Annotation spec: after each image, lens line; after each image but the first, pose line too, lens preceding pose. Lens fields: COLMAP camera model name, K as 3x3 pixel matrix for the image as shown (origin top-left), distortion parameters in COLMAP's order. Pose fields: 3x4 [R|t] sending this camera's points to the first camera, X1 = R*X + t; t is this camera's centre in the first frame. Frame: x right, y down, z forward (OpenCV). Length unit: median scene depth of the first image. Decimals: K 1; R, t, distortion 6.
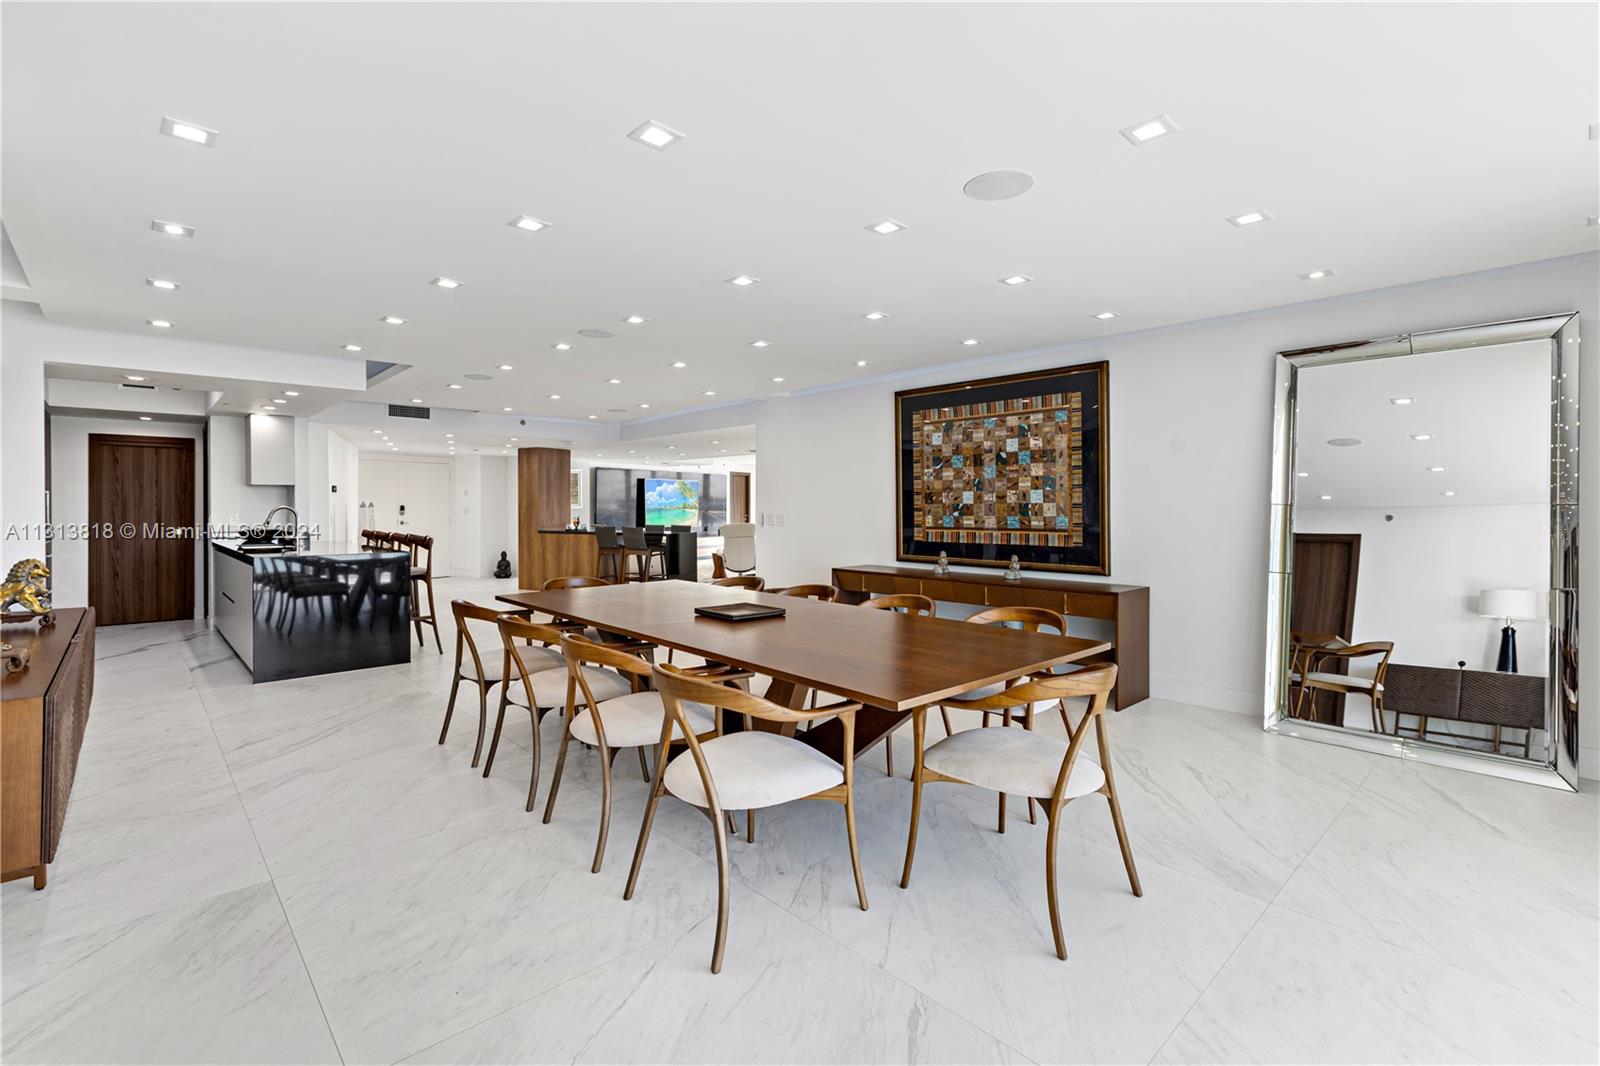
lens RADIAL K [[723.6, 0, 778.2], [0, 723.6, 508.9], [0, 0, 1]] dist [0.000247, -0.000281]
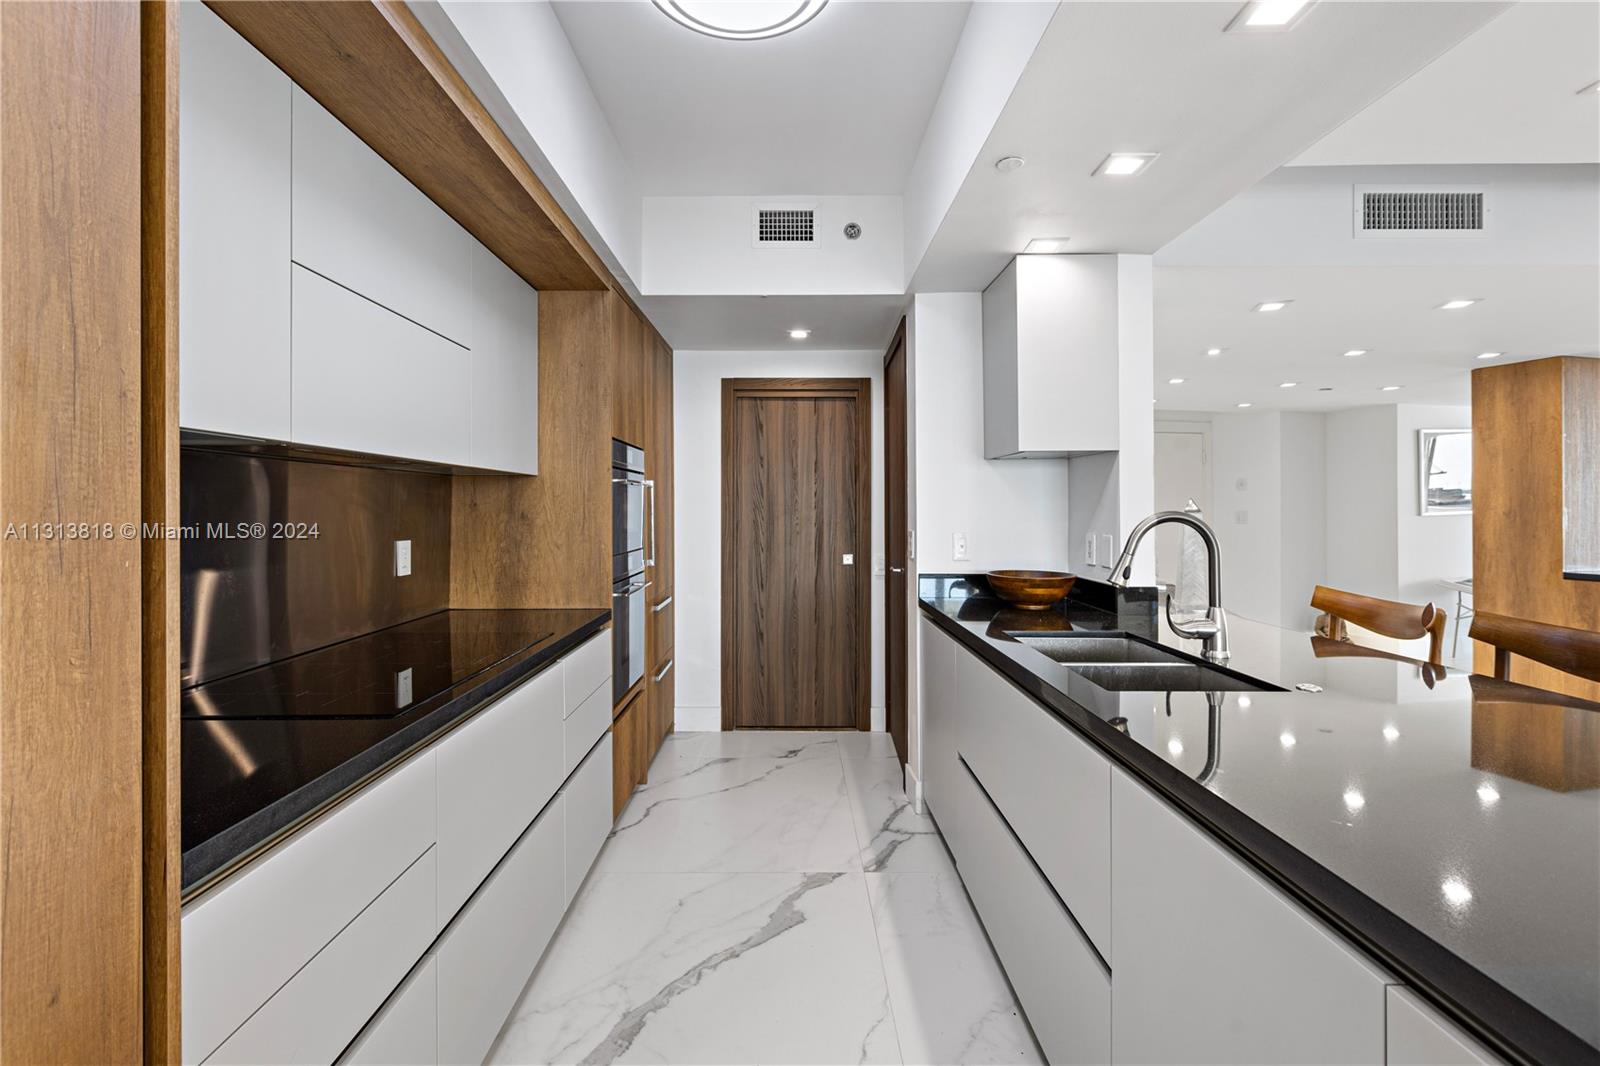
lens RADIAL K [[723.6, 0, 790.3], [0, 723.6, 507.7], [0, 0, 1]] dist [0.000247, -0.000281]
pose [[0.735765, -0.003888, -0.677225, -0.526924], [-0.000976, 0.999976, -0.006802, -0.002318], [0.677236, 0.005666, 0.735744, 0.612149]]
